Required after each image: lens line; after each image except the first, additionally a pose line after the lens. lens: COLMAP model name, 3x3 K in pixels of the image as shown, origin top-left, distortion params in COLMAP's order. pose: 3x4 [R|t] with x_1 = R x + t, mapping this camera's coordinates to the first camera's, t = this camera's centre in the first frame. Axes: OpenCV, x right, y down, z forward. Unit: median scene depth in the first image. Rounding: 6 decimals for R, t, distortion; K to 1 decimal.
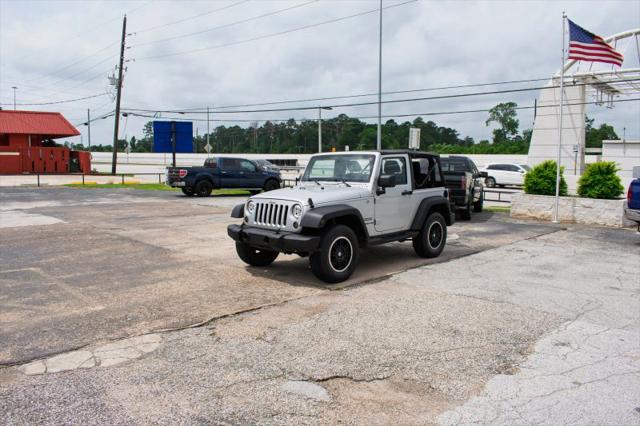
lens RADIAL K [[498.1, 0, 321.9], [0, 498.1, 213.9], [0, 0, 1]] dist [-0.097757, 0.014749]
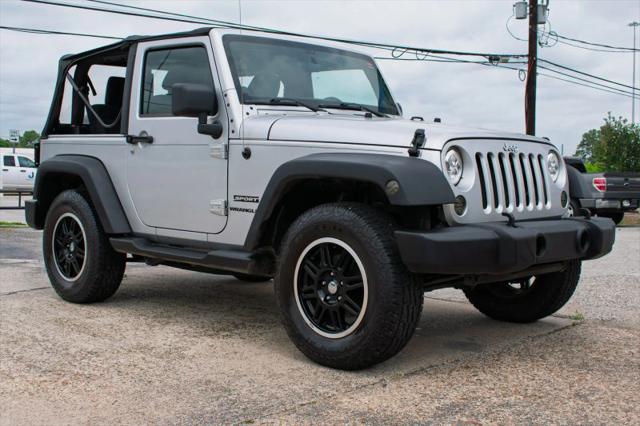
lens RADIAL K [[789.1, 0, 320.3], [0, 789.1, 213.9], [0, 0, 1]] dist [-0.048567, 0.000000]
pose [[0.010074, -0.059373, 0.998185, -0.540618], [0.092291, 0.994030, 0.058195, -0.017095], [-0.995681, 0.091538, 0.015493, 0.891296]]
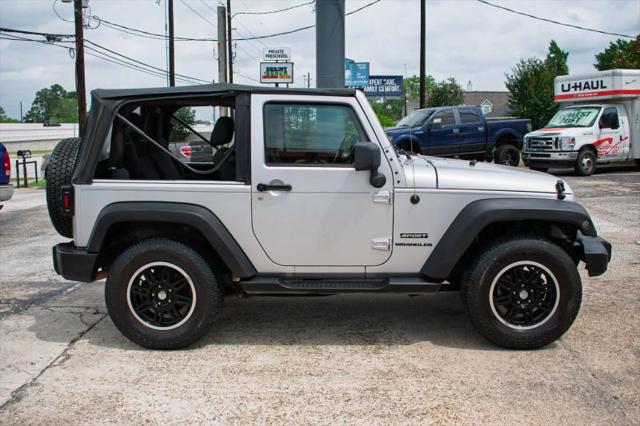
lens RADIAL K [[664.1, 0, 323.3], [0, 664.1, 211.7], [0, 0, 1]] dist [-0.065359, 0.000000]
pose [[-0.669911, -0.098560, 0.735870, -0.381954], [0.082304, 0.975182, 0.205539, -0.131468], [-0.737865, 0.198258, -0.645173, 1.322669]]
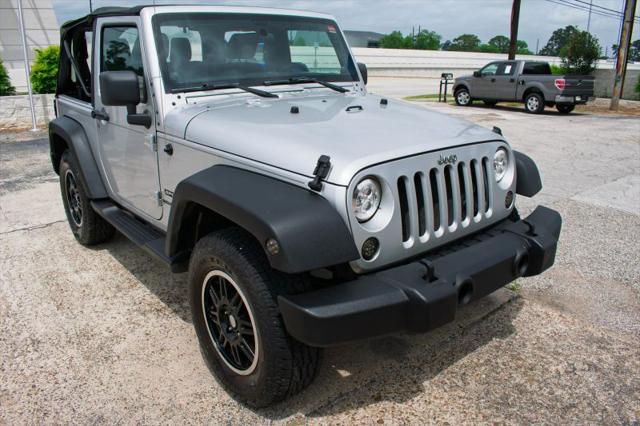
lens RADIAL K [[498.1, 0, 319.8], [0, 498.1, 213.6], [0, 0, 1]] dist [-0.097757, 0.014749]
pose [[0.114691, -0.312029, 0.943124, -0.329664], [0.093778, 0.948550, 0.302420, -0.073881], [-0.988965, 0.053759, 0.138052, 0.814805]]
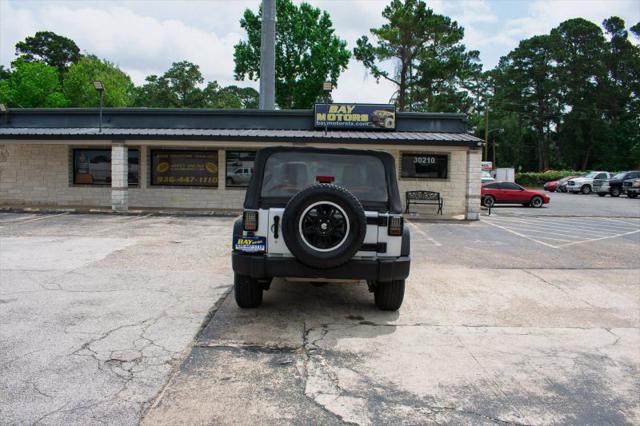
lens RADIAL K [[498.1, 0, 320.3], [0, 498.1, 210.9], [0, 0, 1]] dist [-0.097757, 0.014749]
pose [[-0.711844, 0.029633, -0.701712, 0.595437], [-0.098610, 0.984996, 0.141630, -0.138736], [0.695380, 0.170014, -0.698242, 1.467789]]
